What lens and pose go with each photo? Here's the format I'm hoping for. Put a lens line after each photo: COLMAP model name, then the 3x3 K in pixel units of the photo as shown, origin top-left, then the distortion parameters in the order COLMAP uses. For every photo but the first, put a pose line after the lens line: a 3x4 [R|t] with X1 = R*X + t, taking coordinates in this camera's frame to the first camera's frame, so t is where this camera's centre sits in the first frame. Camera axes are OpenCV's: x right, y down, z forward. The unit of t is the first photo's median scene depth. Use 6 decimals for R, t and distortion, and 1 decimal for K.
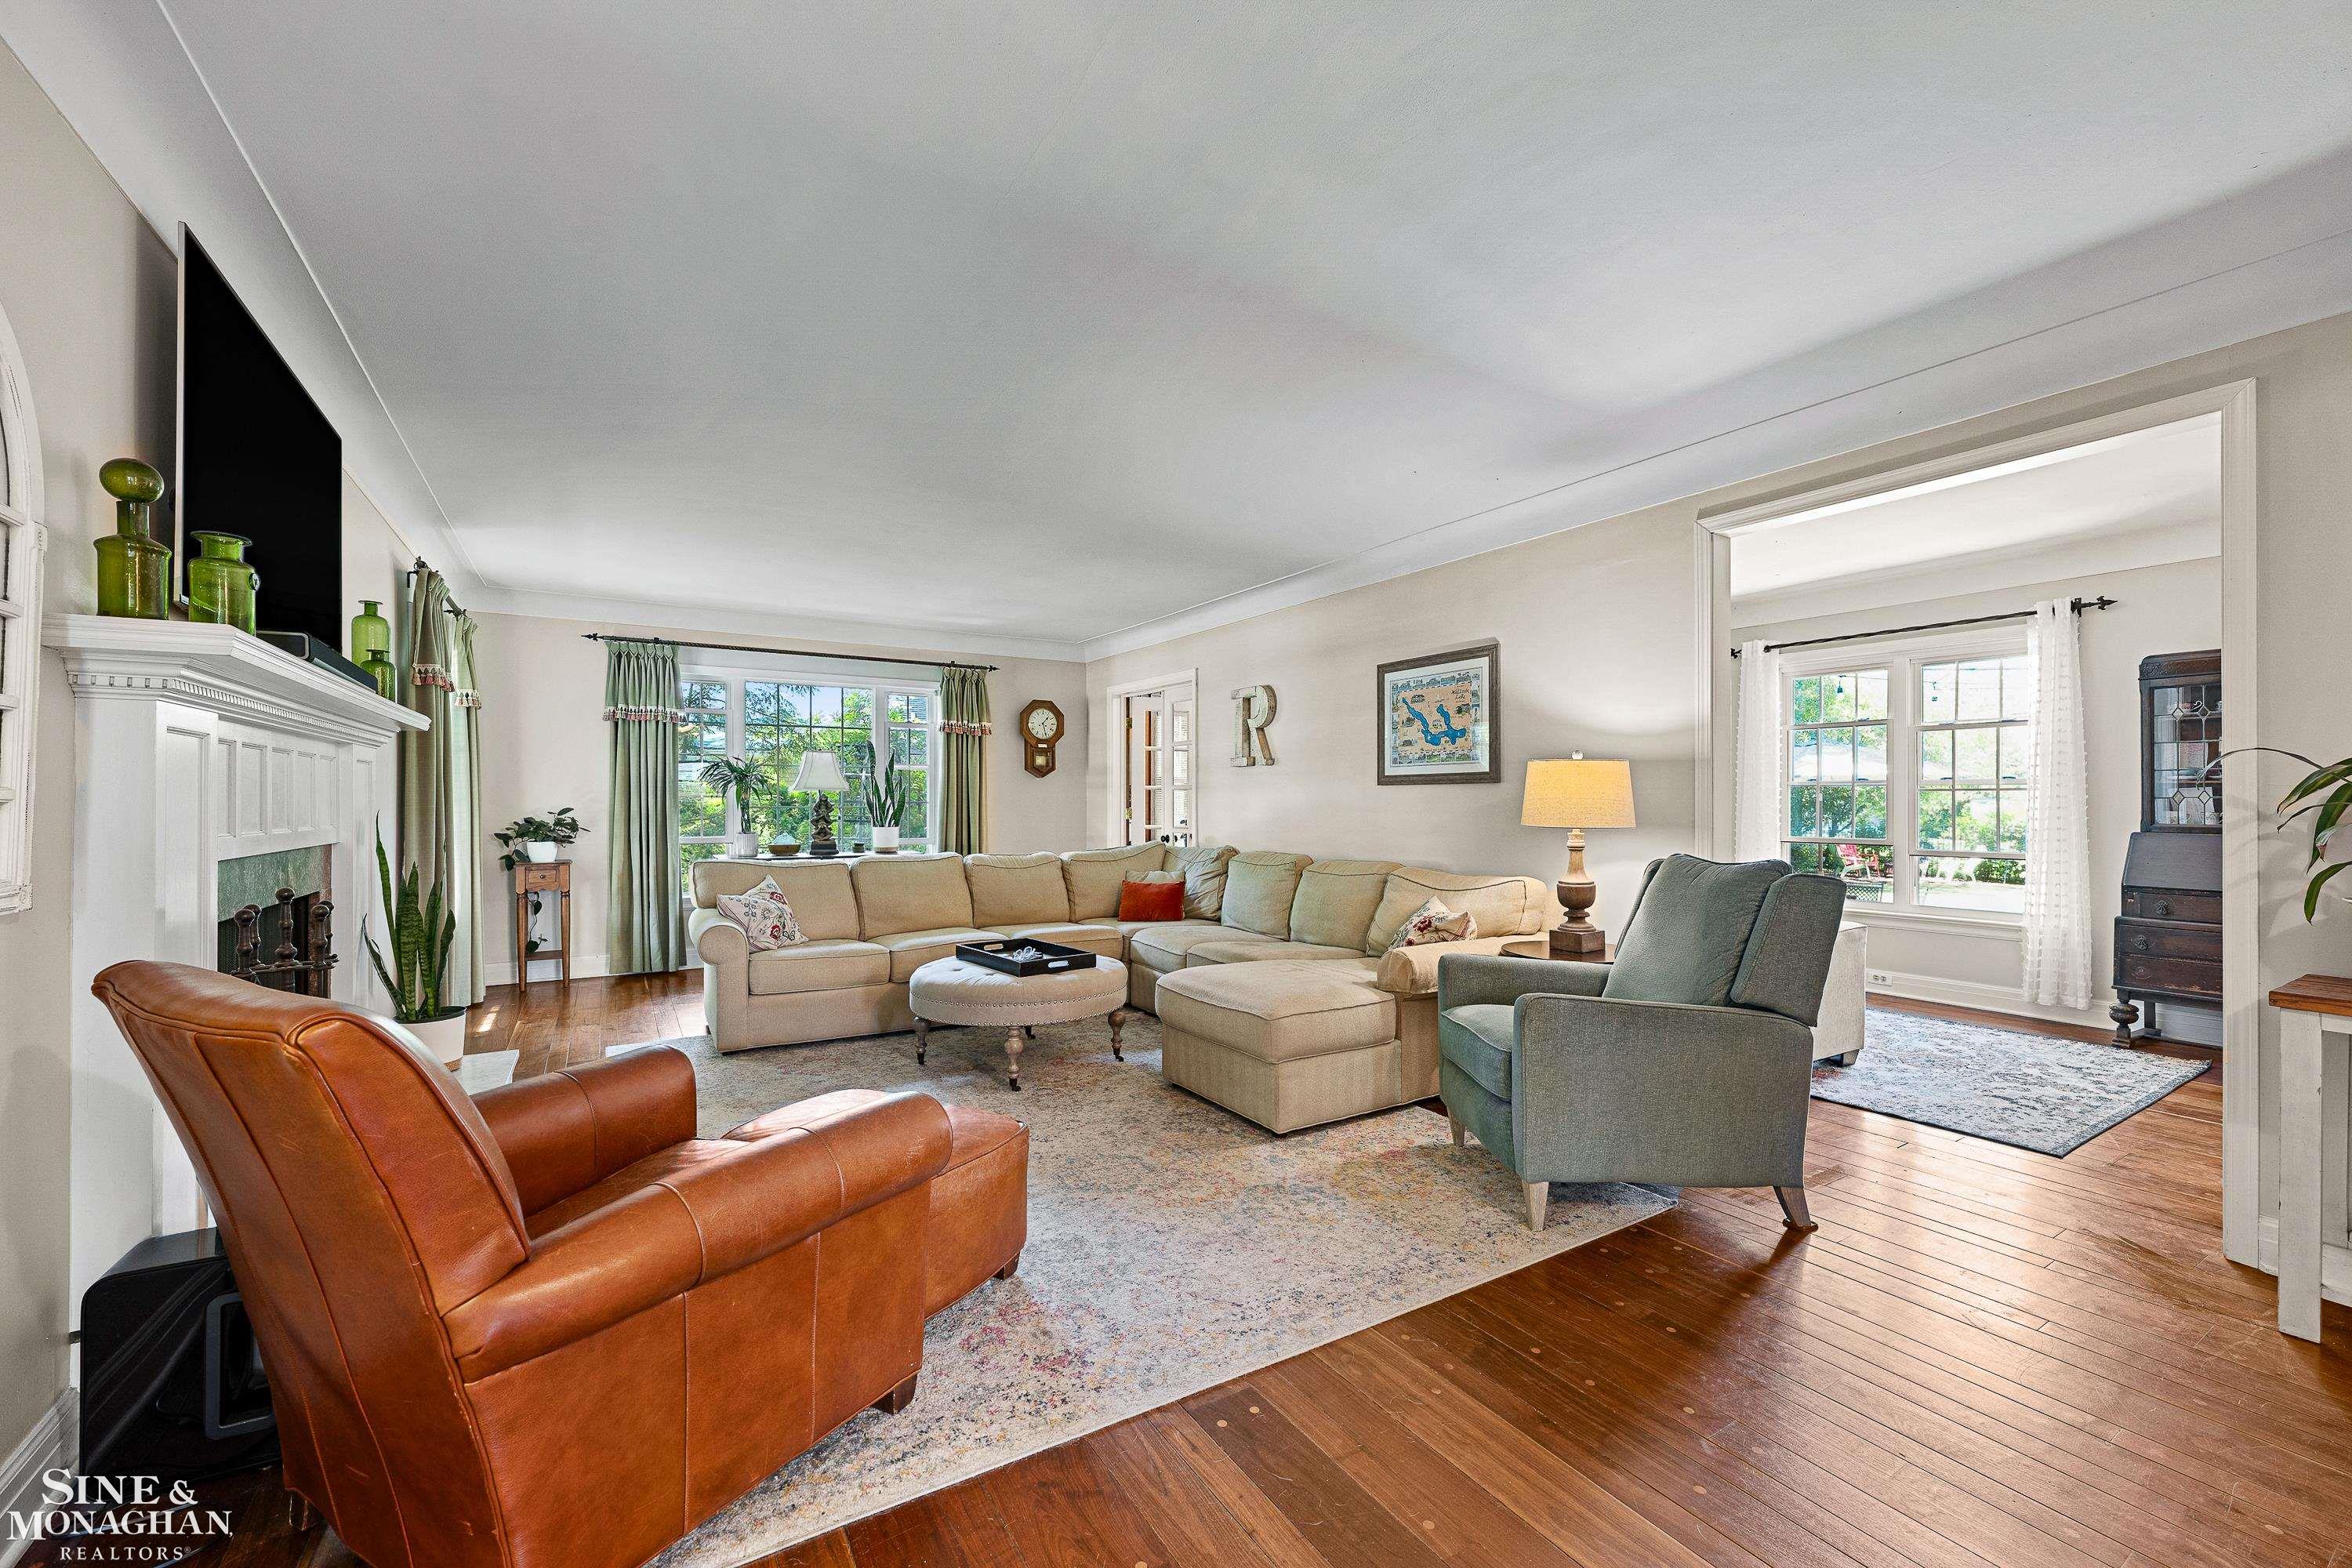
lens RADIAL K [[938.6, 0, 1177.2], [0, 938.6, 800.0], [0, 0, 1]] dist [-0.000720, -0.000008]
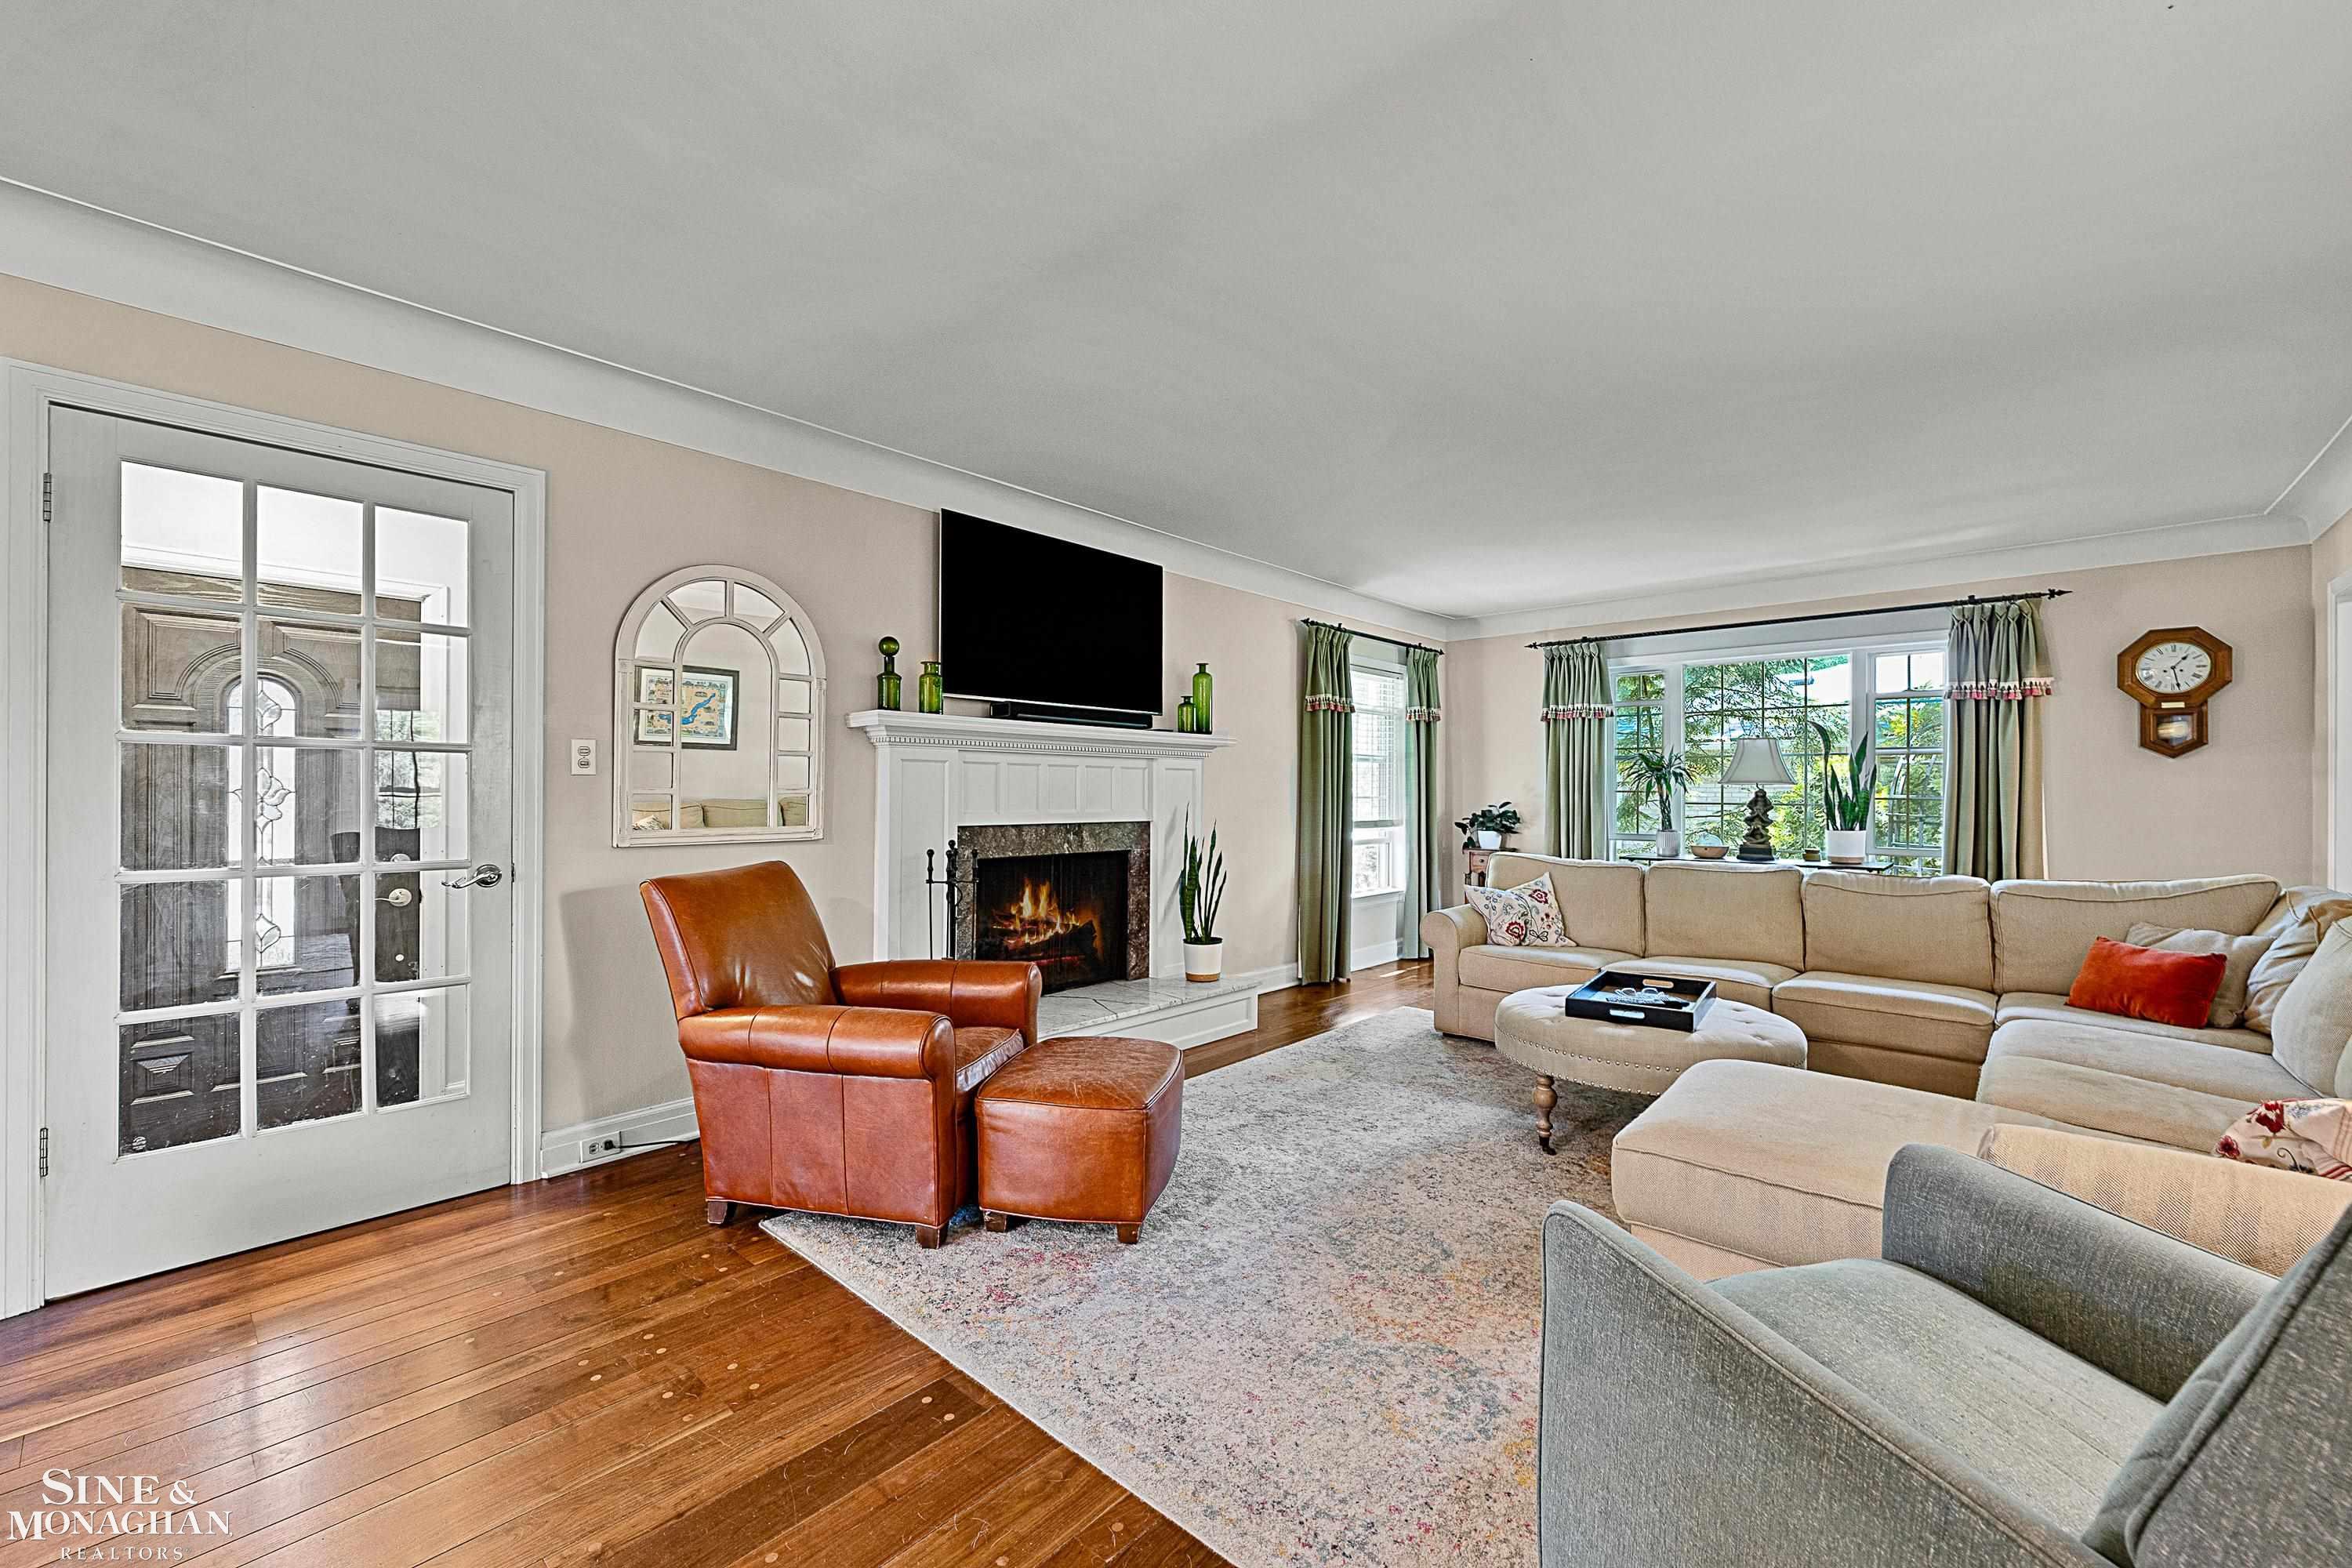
lens RADIAL K [[955.4, 0, 1166.1], [0, 955.4, 788.7], [0, 0, 1]] dist [-0.000062, 0.000115]
pose [[0.276403, -0.004400, -0.961032, 0.414499], [-0.002629, 0.999982, -0.005334, -0.000069], [0.961038, 0.004001, 0.276387, 0.352596]]
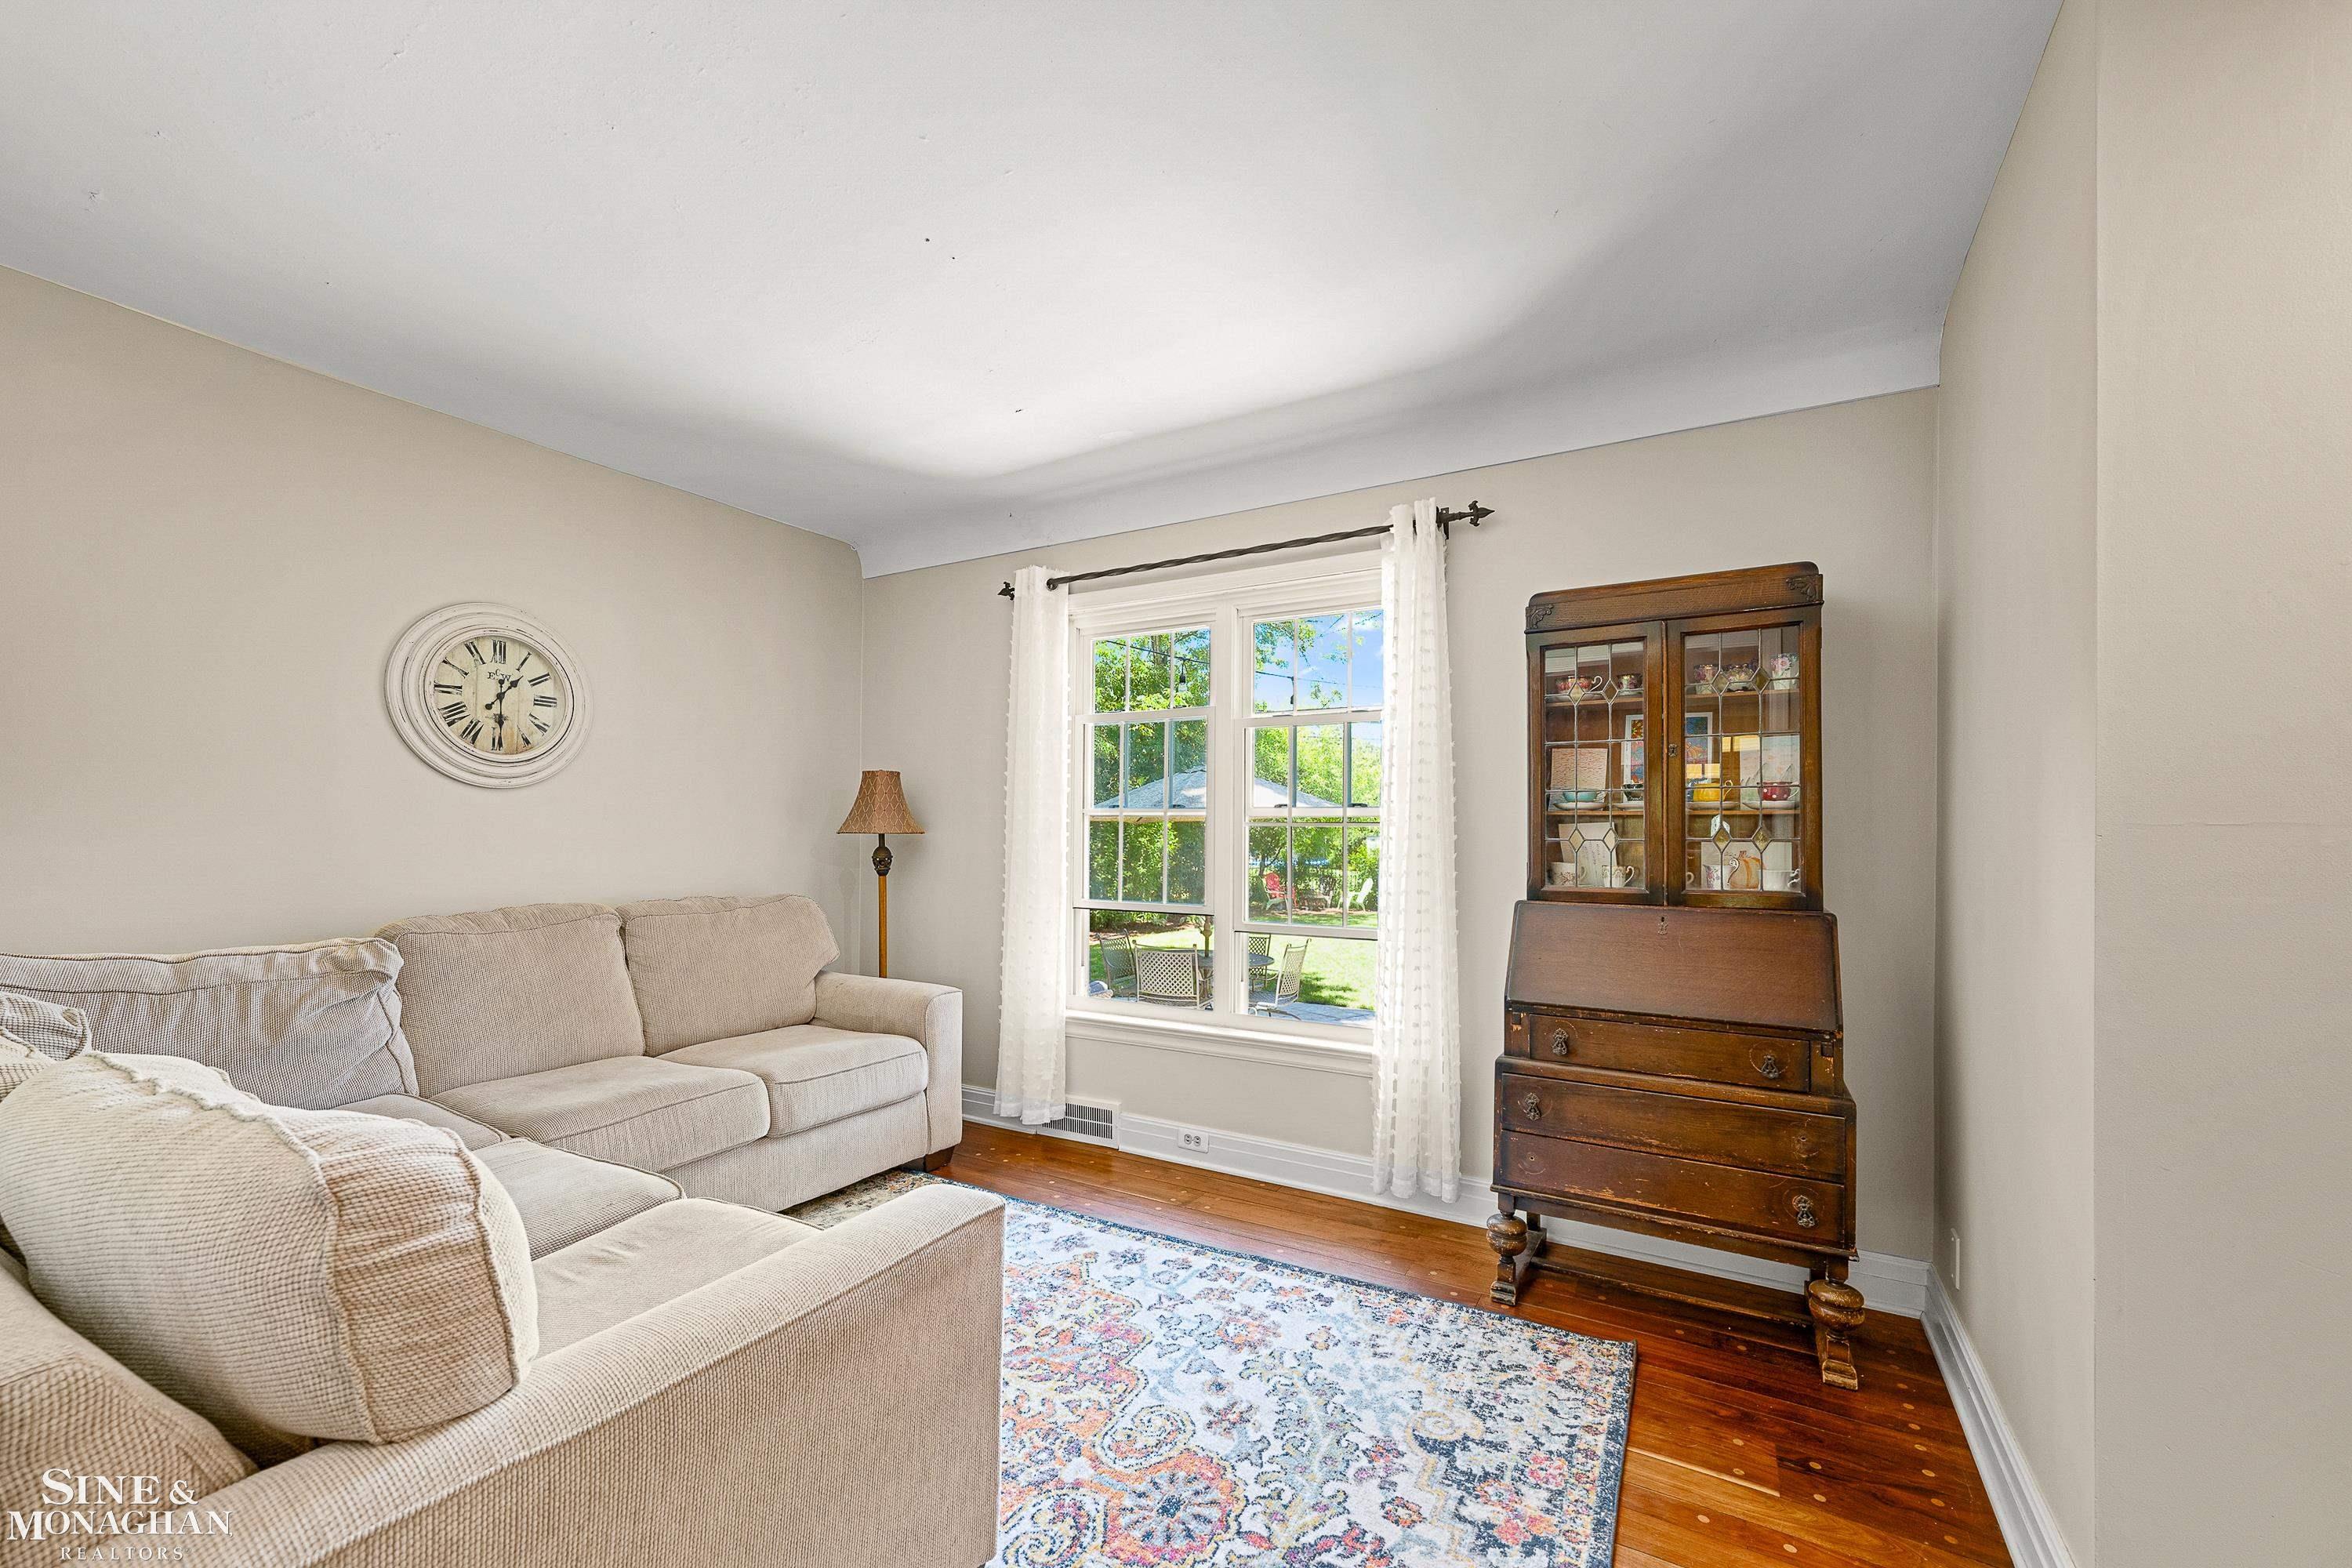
lens RADIAL K [[941.2, 0, 1175.8], [0, 941.2, 819.7], [0, 0, 1]] dist [-0.002316, 0.000030]
pose [[0.878645, 0.014126, 0.477267, 0.529507], [-0.007466, 0.999847, -0.015848, -0.003915], [-0.477418, 0.010362, 0.878615, 0.560328]]
